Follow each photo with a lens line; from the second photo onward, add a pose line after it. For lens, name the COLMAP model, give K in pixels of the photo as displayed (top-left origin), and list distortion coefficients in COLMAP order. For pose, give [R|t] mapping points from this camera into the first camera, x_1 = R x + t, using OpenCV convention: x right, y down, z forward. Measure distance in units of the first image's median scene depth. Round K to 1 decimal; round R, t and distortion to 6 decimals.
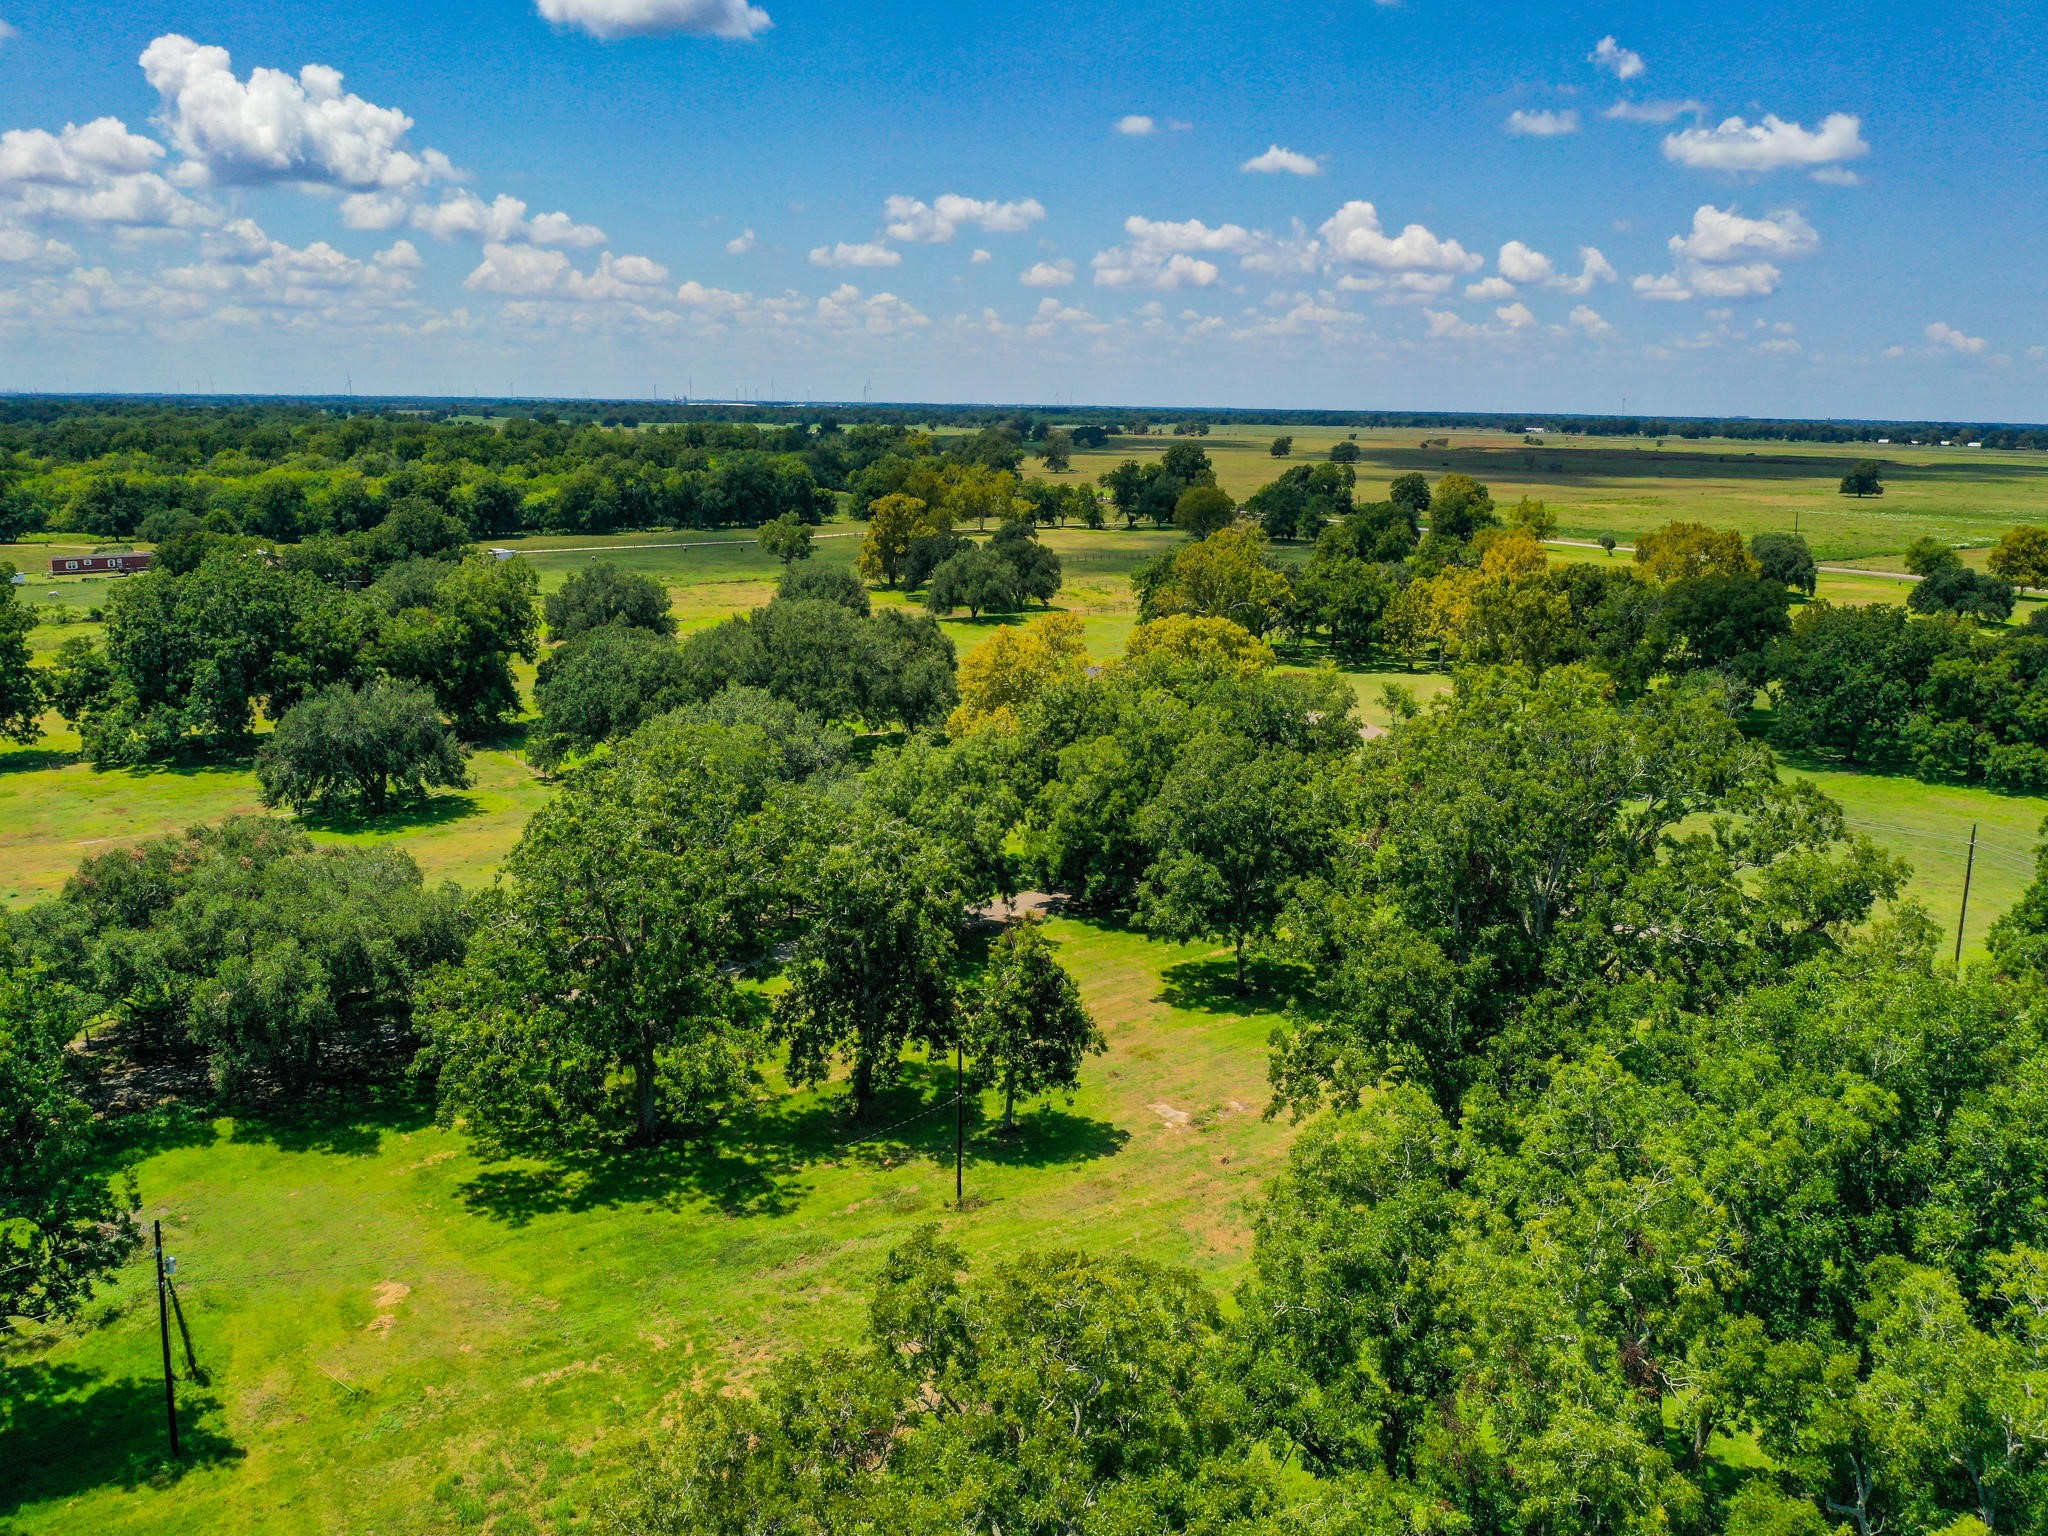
lens RADIAL K [[1644.0, 0, 1004.9], [0, 1644.0, 770.5], [0, 0, 1]] dist [-0.018993, -0.012595]
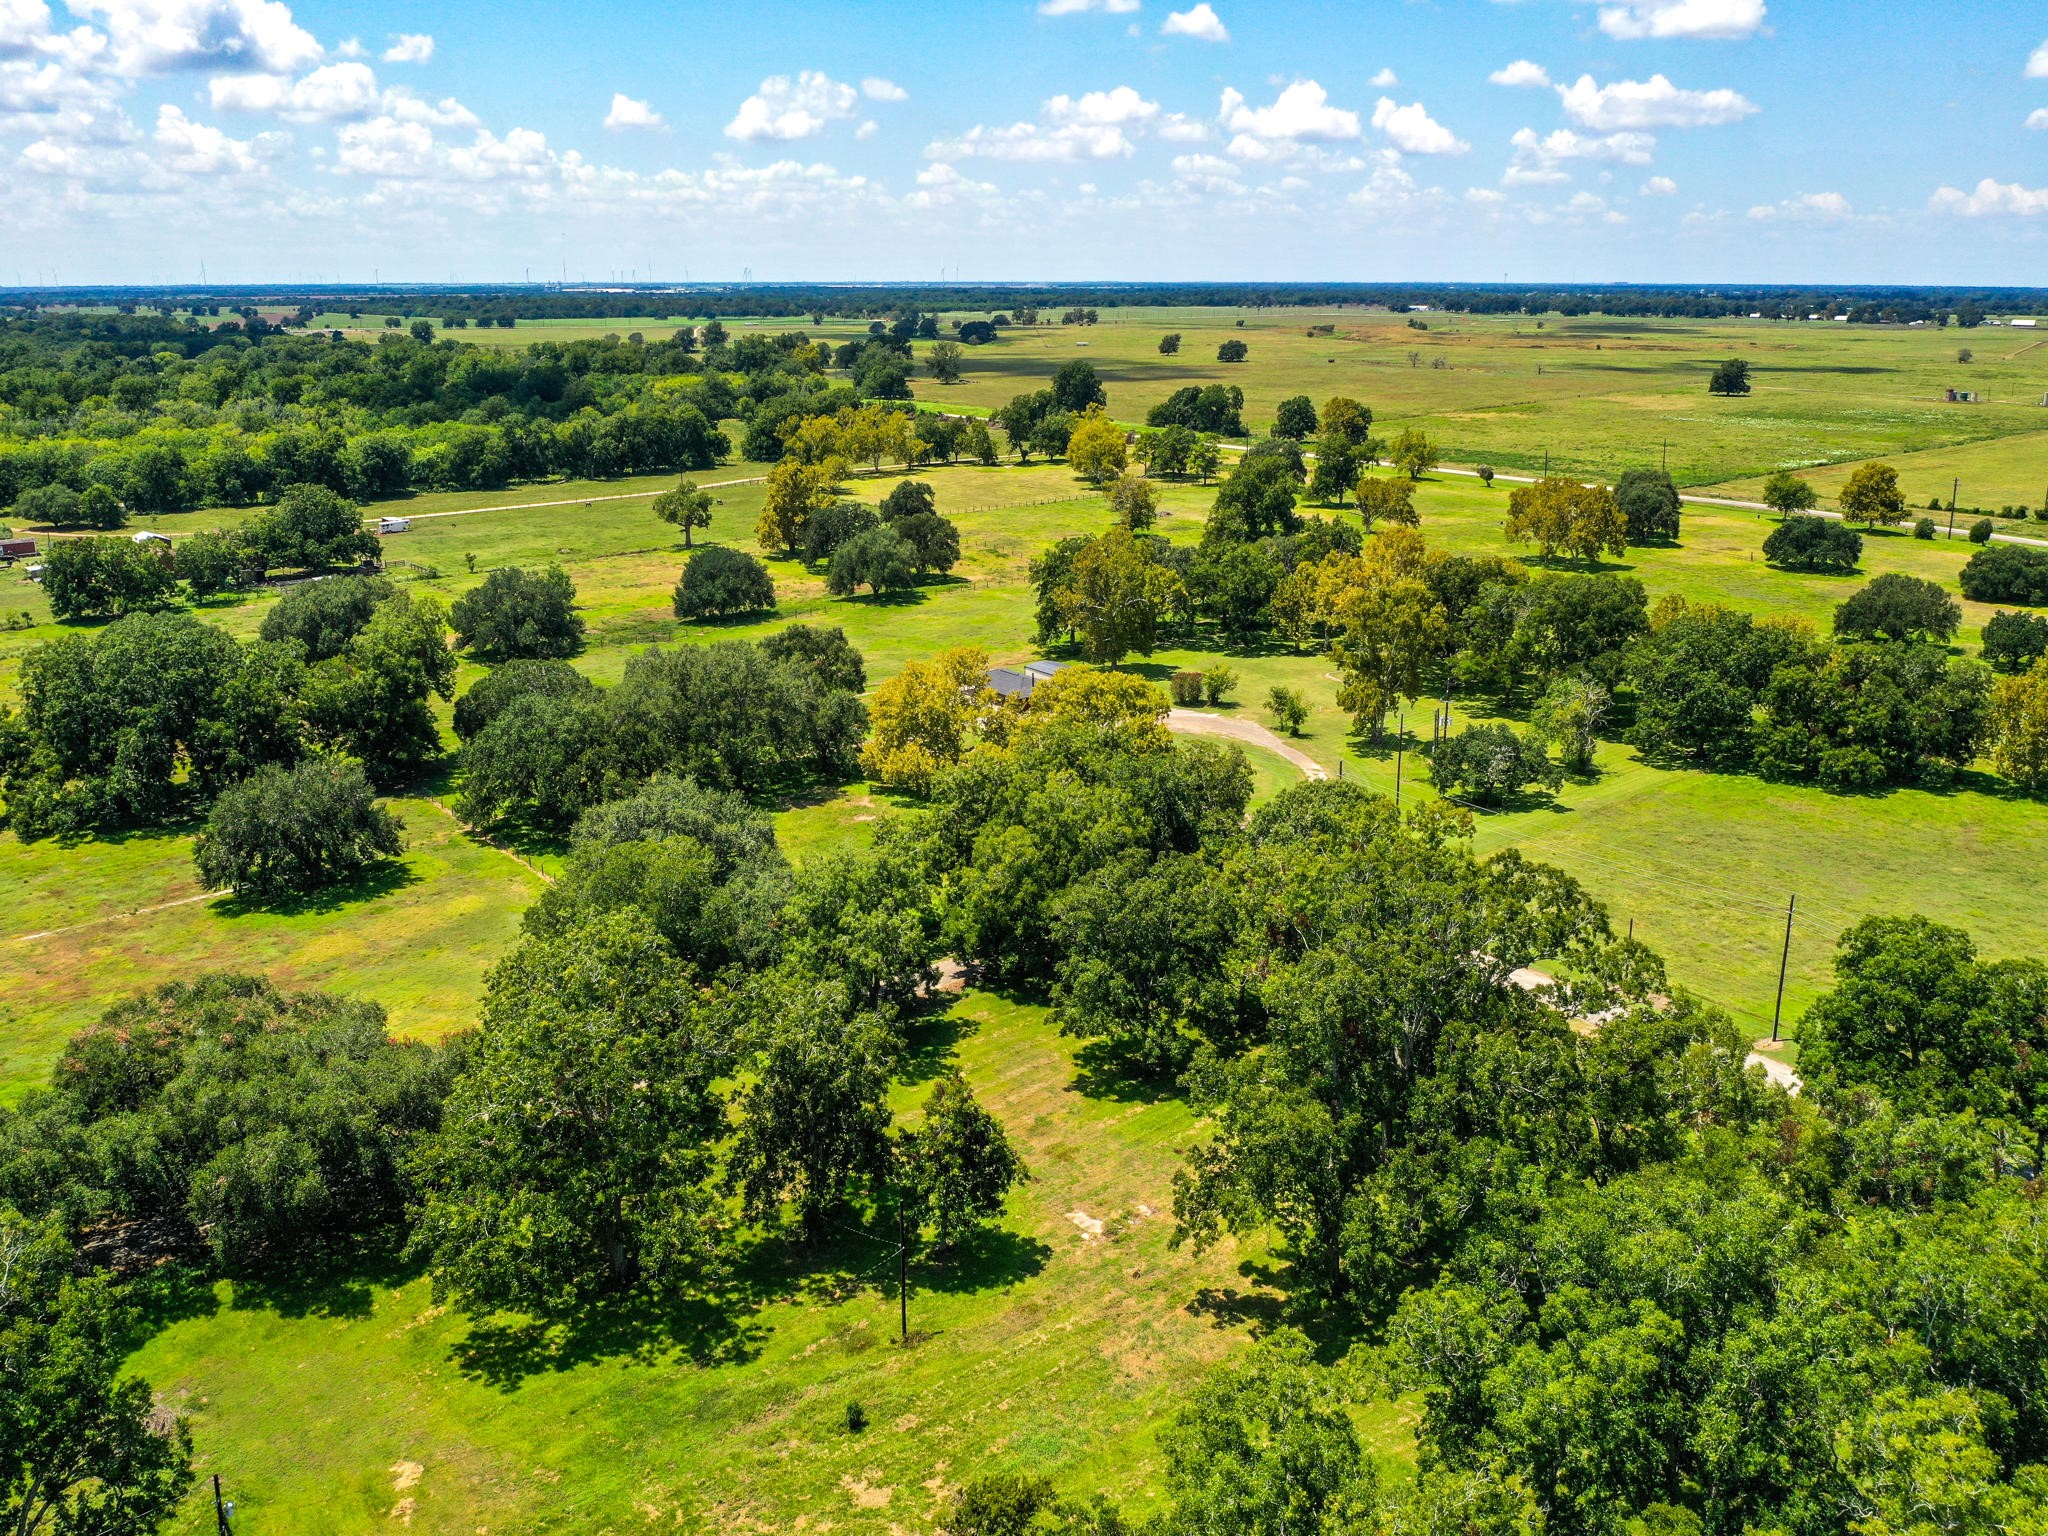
lens RADIAL K [[1631.7, 0, 1024.0], [0, 1631.7, 768.0], [0, 0, 1]] dist [-0.021670, -0.007125]
pose [[0.996995, -0.027081, 0.072574, -0.014039], [0.023238, 0.998309, 0.053283, -0.162158], [-0.073895, -0.051437, 0.995939, -0.088314]]
